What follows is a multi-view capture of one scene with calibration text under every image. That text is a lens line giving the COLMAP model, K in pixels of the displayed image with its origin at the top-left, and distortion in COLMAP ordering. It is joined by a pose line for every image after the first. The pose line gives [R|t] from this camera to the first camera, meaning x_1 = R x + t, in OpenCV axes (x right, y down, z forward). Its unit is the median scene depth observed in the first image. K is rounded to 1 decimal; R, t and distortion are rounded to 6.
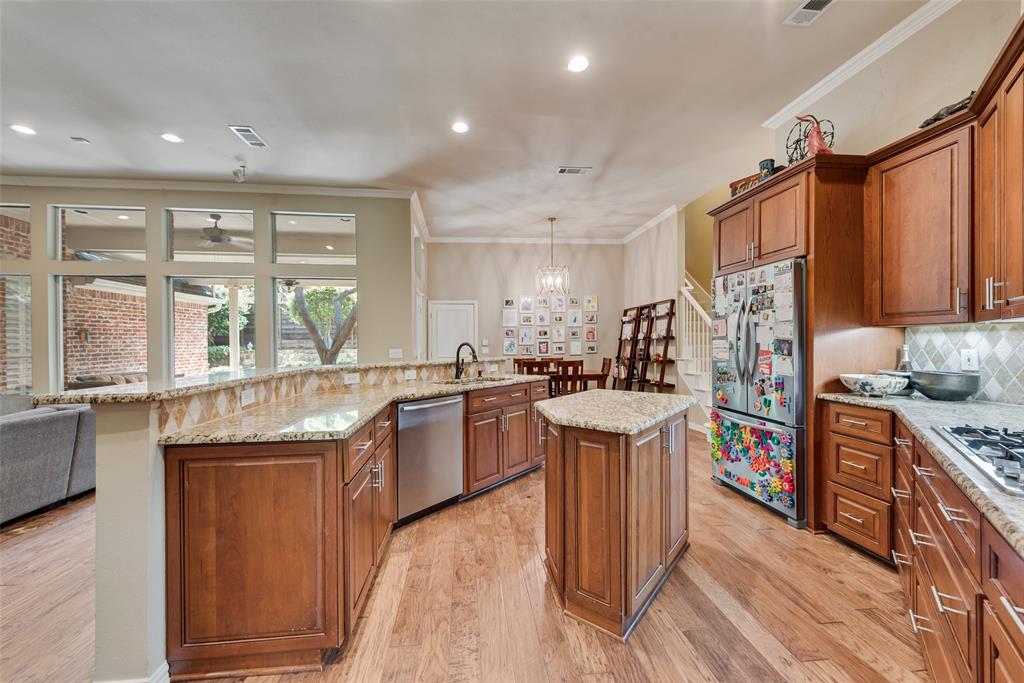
lens RADIAL K [[399.0, 0, 509.6], [0, 399.0, 343.4], [0, 0, 1]] dist [0.009304, -0.003004]
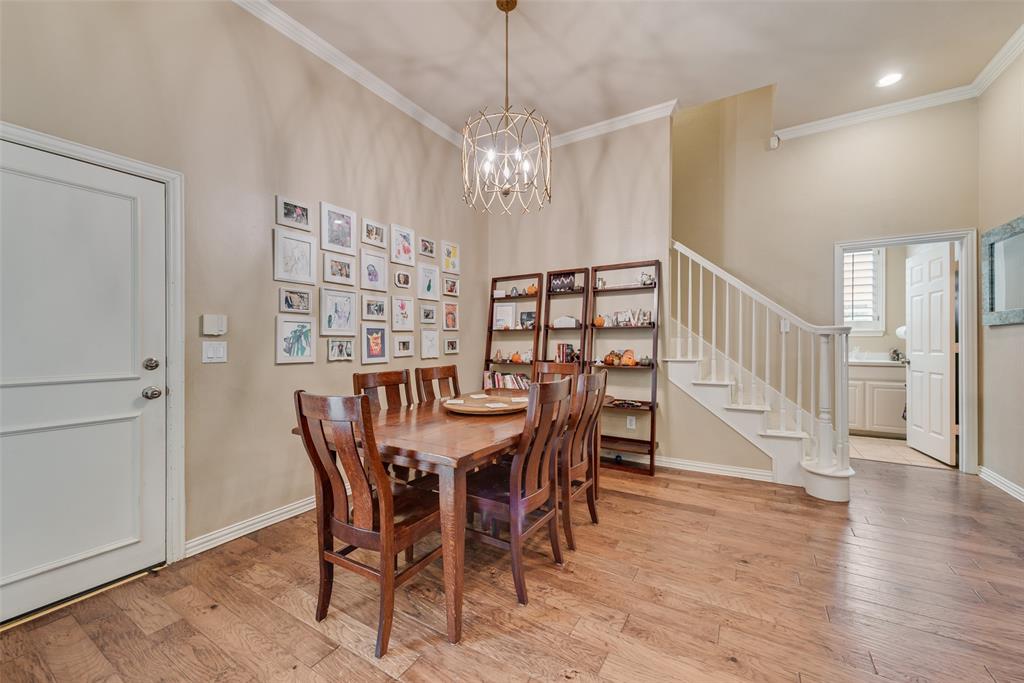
lens RADIAL K [[399.0, 0, 506.0], [0, 399.0, 341.8], [0, 0, 1]] dist [0.009304, -0.003004]
pose [[0.617011, 0.005513, 0.786935, -0.161620], [0.000353, 0.999973, -0.007282, 0.012673], [-0.786954, 0.004771, 0.616993, 0.645545]]
